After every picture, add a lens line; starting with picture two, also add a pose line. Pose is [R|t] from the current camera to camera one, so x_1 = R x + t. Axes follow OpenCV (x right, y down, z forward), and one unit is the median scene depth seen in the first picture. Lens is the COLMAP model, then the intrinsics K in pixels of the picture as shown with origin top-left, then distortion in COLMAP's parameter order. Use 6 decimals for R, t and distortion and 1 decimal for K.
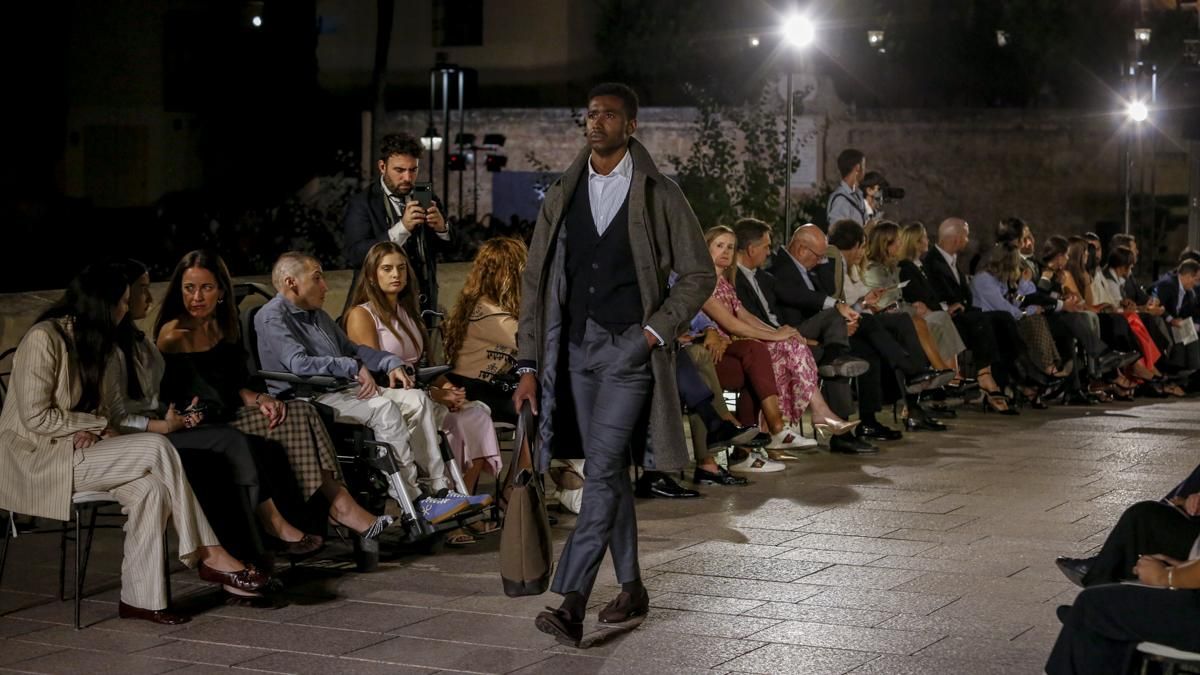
lens RADIAL K [[2526.6, 0, 600.0], [0, 2526.6, 337.5], [0, 0, 1]] dist [-0.306755, 0.105719]
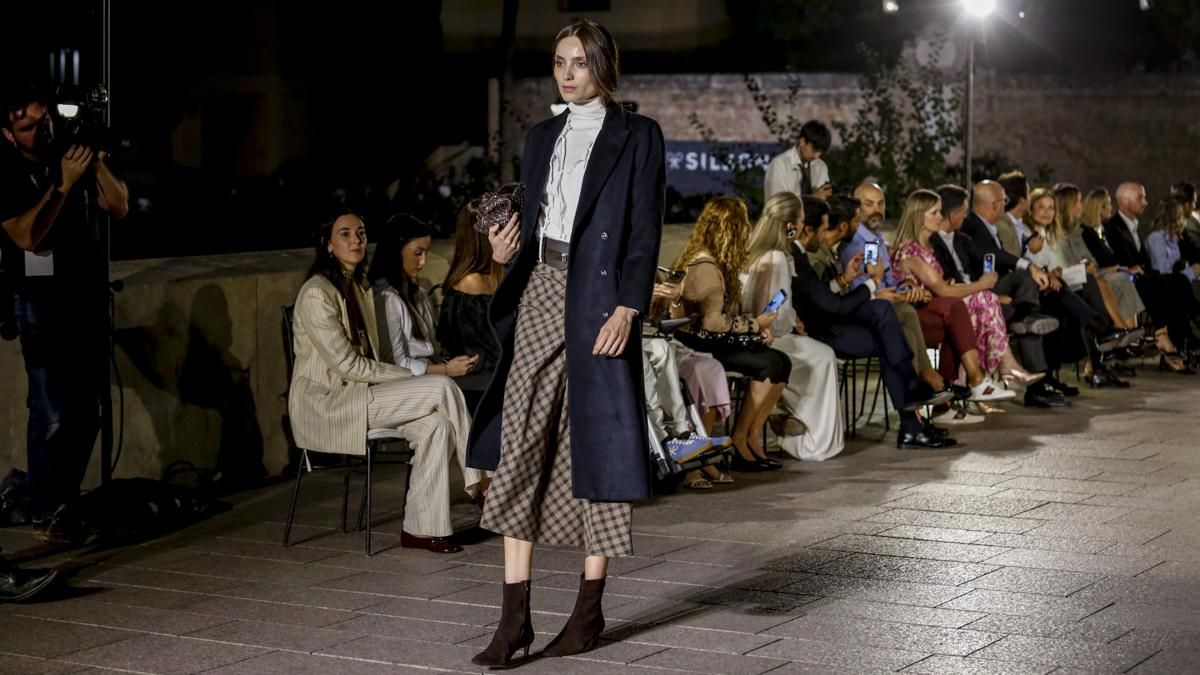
lens RADIAL K [[2733.4, 0, 600.0], [0, 2733.4, 337.5], [0, 0, 1]] dist [-0.201905, -0.195941]
pose [[0.999654, -0.000251, -0.026308, -0.050236], [0.000405, 0.999983, 0.005823, 0.009715], [0.026306, -0.005831, 0.999637, -0.121843]]
